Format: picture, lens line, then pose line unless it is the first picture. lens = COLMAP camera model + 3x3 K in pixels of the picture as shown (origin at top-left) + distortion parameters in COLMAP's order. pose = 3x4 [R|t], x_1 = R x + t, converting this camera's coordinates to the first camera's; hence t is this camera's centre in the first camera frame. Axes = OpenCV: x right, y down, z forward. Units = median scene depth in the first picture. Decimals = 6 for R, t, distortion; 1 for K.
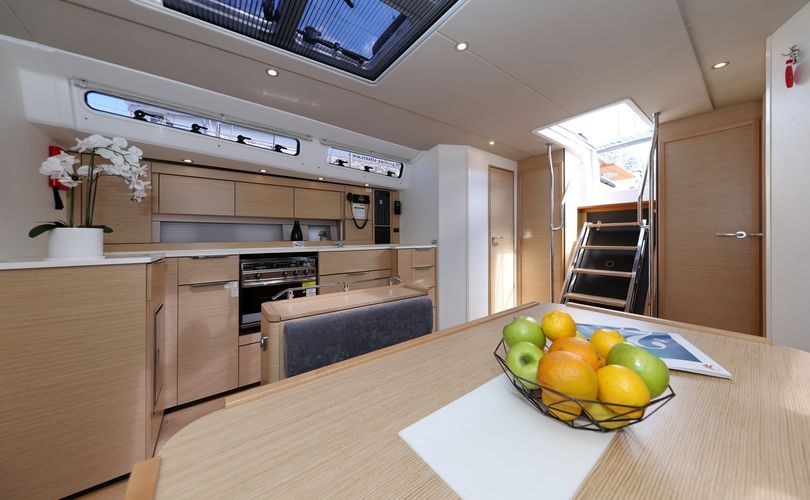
lens RADIAL K [[253.0, 0, 395.7], [0, 253.0, 237.9], [0, 0, 1]] dist [0.003508, -0.000063]
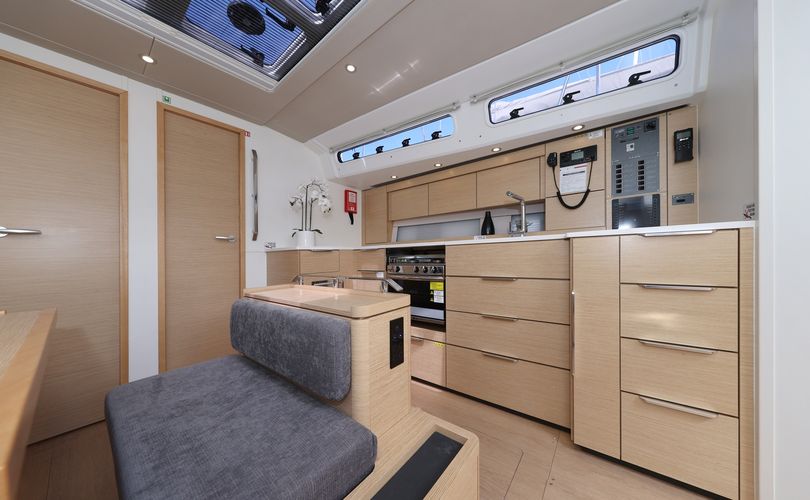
lens RADIAL K [[253.0, 0, 404.7], [0, 253.0, 249.6], [0, 0, 1]] dist [0.003508, -0.000063]
pose [[0.308675, -0.010000, -0.951115, 0.305938], [0.028779, 0.999585, -0.001170, 0.049005], [0.950732, -0.027011, 0.308834, 0.480054]]
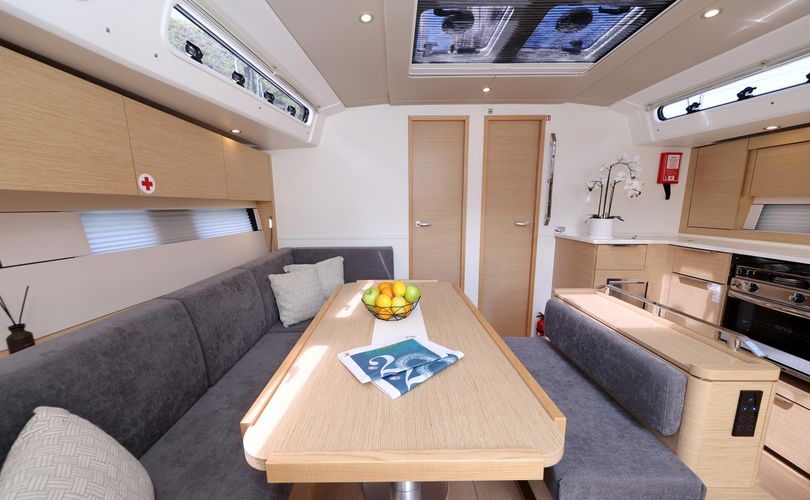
lens RADIAL K [[292.9, 0, 405.6], [0, 292.9, 245.1], [0, 0, 1]] dist [0.001770, -0.000132]
pose [[-0.541573, 0.117058, -0.832464, 0.449779], [0.004891, 0.990680, 0.136123, -0.058160], [0.840639, 0.069649, -0.537098, 0.413629]]
